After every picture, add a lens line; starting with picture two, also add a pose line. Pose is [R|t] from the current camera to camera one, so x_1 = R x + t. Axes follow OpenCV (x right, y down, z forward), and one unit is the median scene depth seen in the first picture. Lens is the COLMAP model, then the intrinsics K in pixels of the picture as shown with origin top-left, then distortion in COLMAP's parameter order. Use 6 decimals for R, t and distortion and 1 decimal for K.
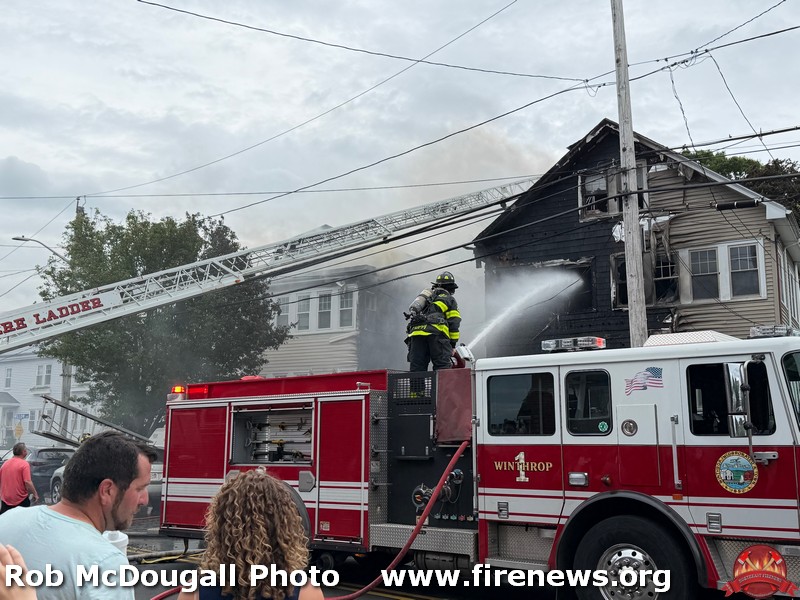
lens RADIAL K [[864.4, 0, 399.4], [0, 864.4, 305.9], [0, 0, 1]] dist [0.101579, 0.000000]
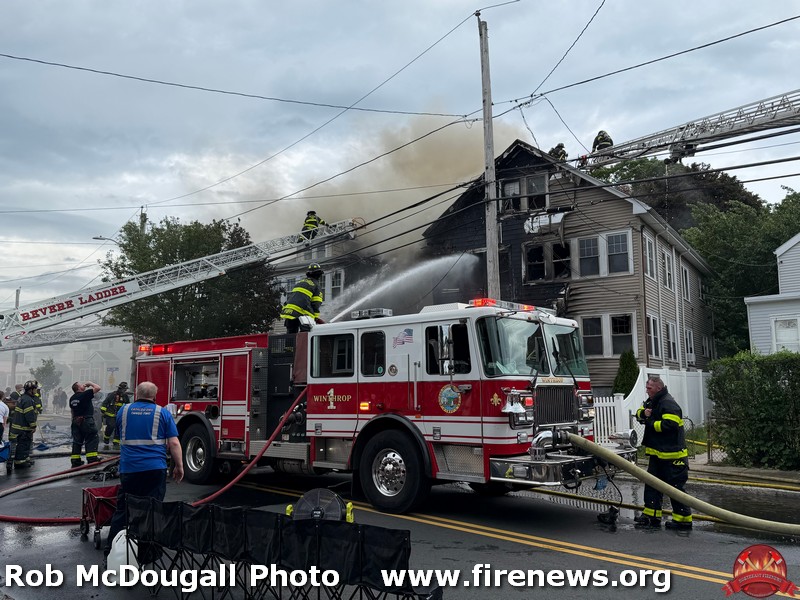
lens RADIAL K [[671.8, 0, 397.5], [0, 671.8, 302.0], [0, 0, 1]] dist [0.106291, -0.013269]
pose [[0.998489, -0.015467, -0.052729, 0.211630], [0.017006, 0.999439, 0.028867, -0.004410], [0.052253, -0.029720, 0.998192, -0.075580]]
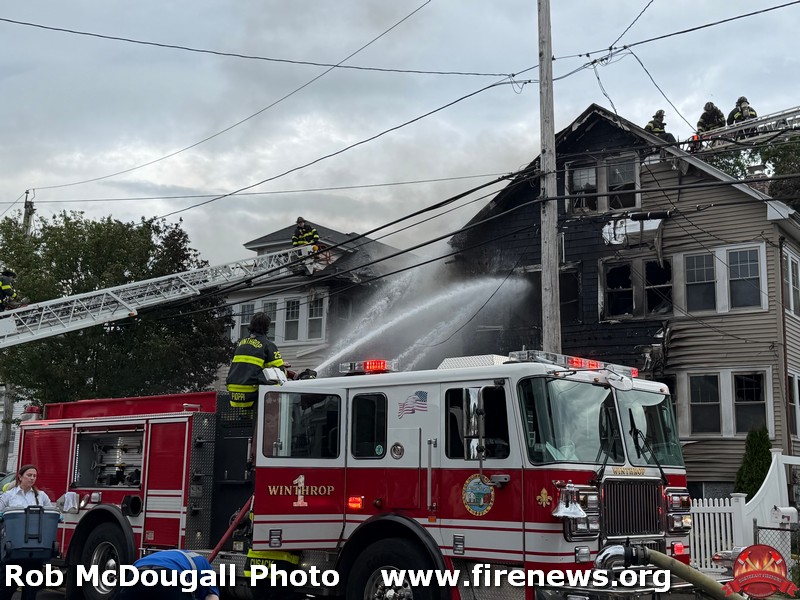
lens RADIAL K [[1050.4, 0, 391.3], [0, 1050.4, 285.1], [0, 0, 1]] dist [0.112206, 0.000000]
pose [[0.997533, 0.002700, -0.070151, 0.217535], [-0.004280, 0.999740, -0.022385, -0.016038], [0.070072, 0.022630, 0.997285, -0.141289]]
